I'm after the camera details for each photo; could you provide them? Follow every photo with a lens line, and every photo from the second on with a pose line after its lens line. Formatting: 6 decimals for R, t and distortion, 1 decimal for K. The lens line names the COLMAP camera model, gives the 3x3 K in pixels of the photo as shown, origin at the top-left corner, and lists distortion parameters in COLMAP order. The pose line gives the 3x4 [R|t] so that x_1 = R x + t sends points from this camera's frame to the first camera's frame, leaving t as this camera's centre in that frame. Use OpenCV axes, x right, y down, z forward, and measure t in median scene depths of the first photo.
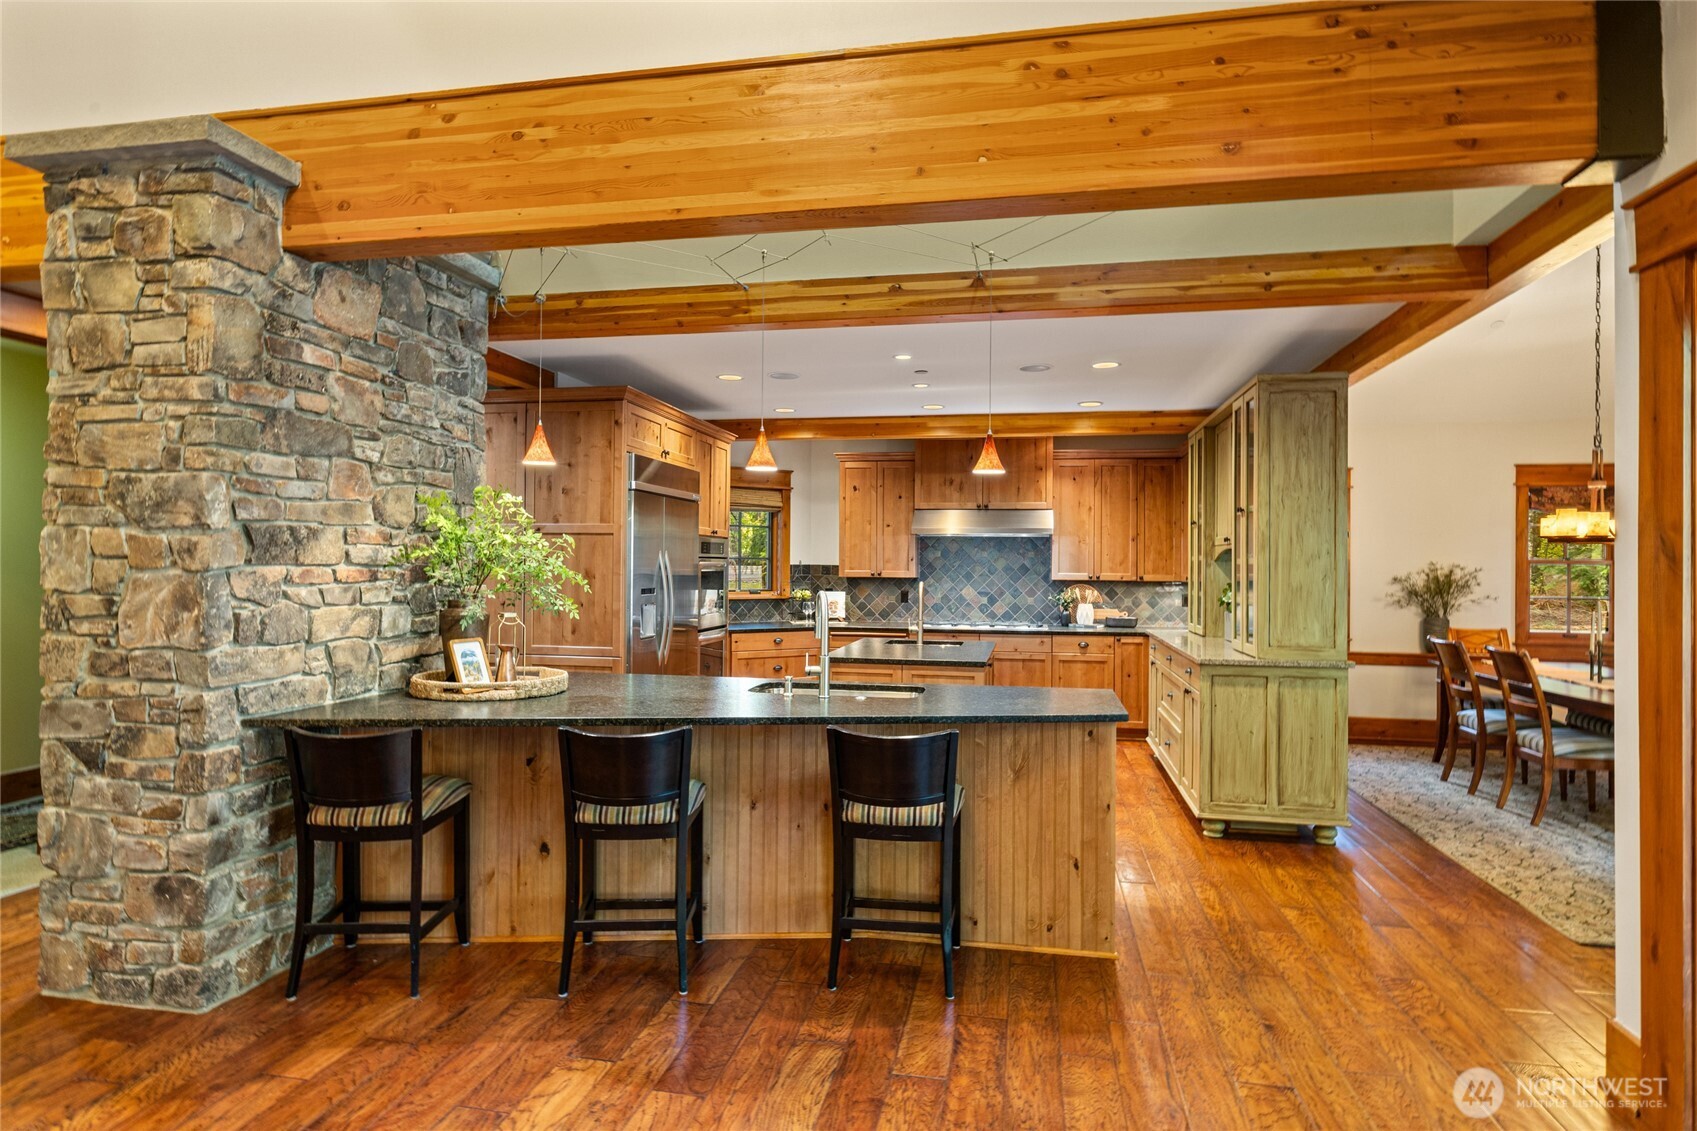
lens RADIAL K [[936.8, 0, 840.3], [0, 936.8, 561.6], [0, 0, 1]] dist [0.003029, 0.000018]
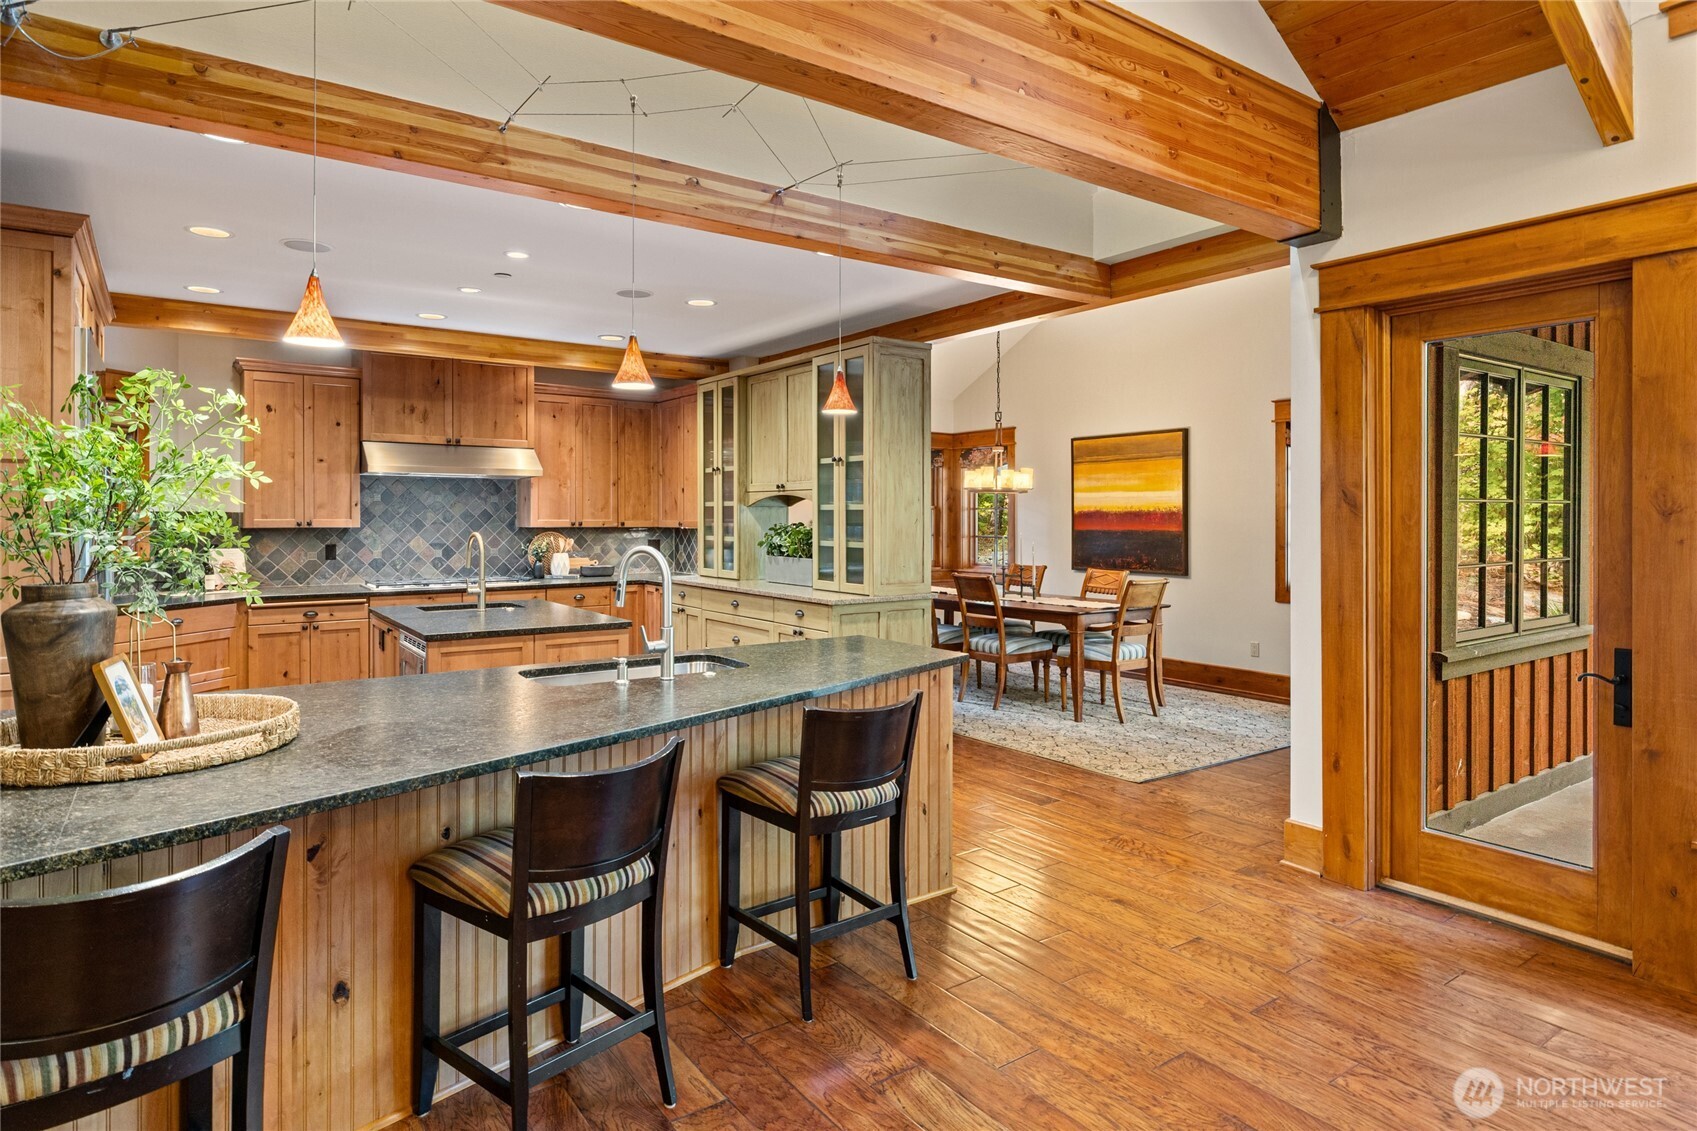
lens RADIAL K [[957.9, 0, 851.3], [0, 957.9, 519.0], [0, 0, 1]] dist [-0.001589, 0.000756]
pose [[0.684895, -0.010679, 0.728564, -0.470288], [0.000704, 0.999902, 0.013995, -0.002345], [-0.728642, -0.009072, 0.684835, 0.306833]]
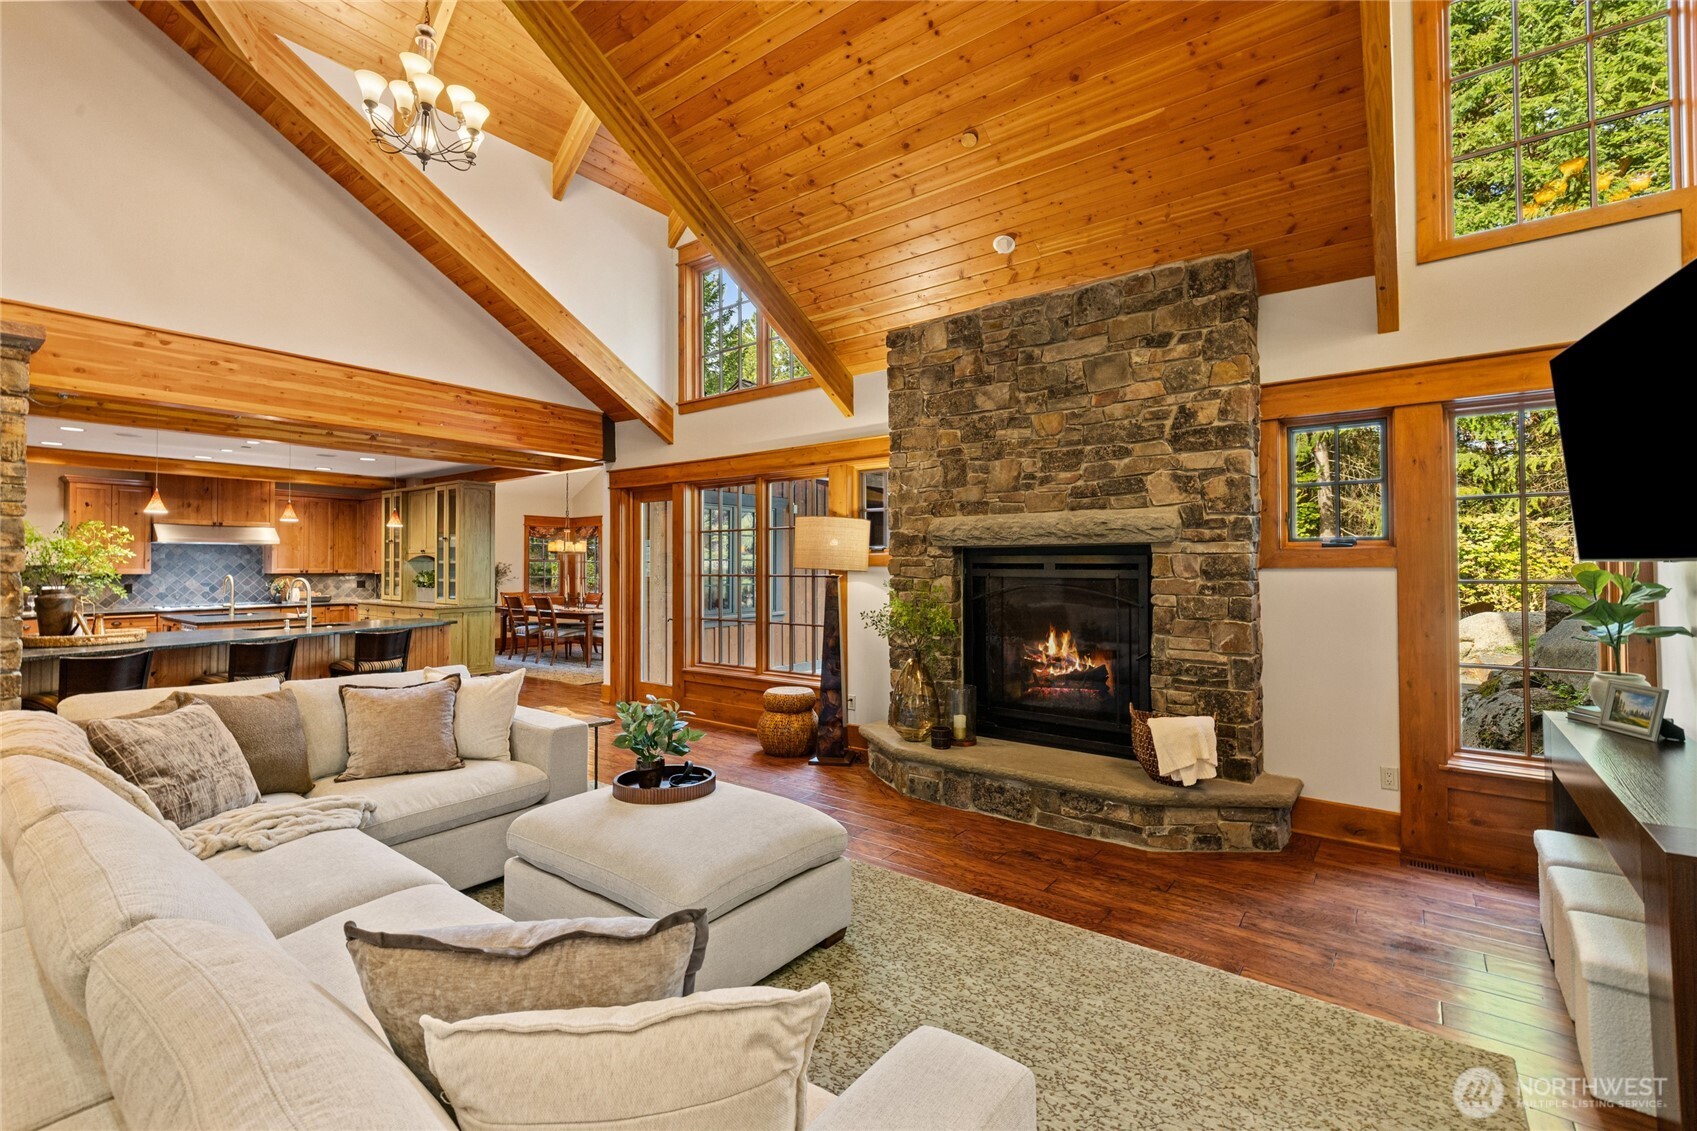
lens RADIAL K [[738.2, 0, 840.4], [0, 738.2, 552.8], [0, 0, 1]] dist [0.001032, 0.000165]
pose [[0.440443, 0.006223, 0.897759, -0.917103], [-0.000357, 0.999977, -0.006756, -0.013253], [-0.897780, 0.002655, 0.440436, -0.750520]]
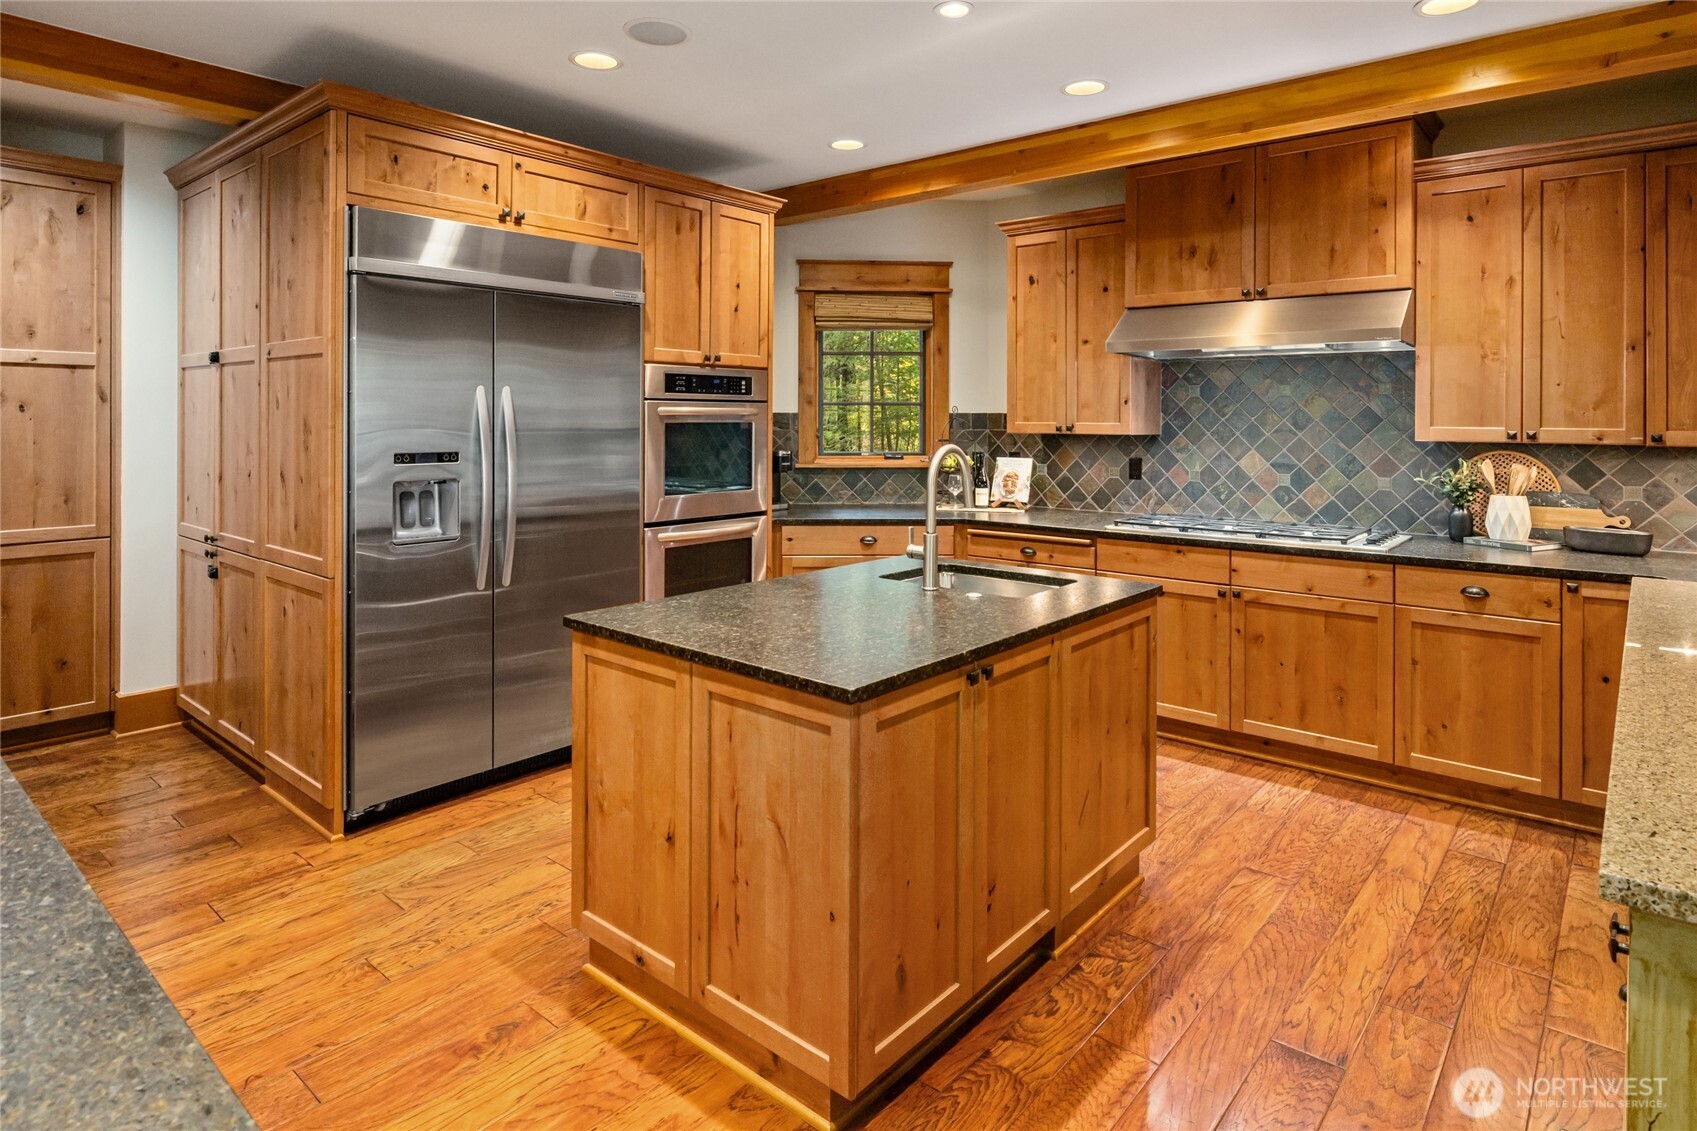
lens RADIAL K [[935.9, 0, 850.4], [0, 935.9, 415.5], [0, 0, 1]] dist [-0.002045, -0.000230]
pose [[0.876544, -0.005363, -0.481292, 0.414345], [0.004409, 0.999985, -0.003114, 0.014056], [0.481302, 0.000608, 0.876555, 0.933660]]
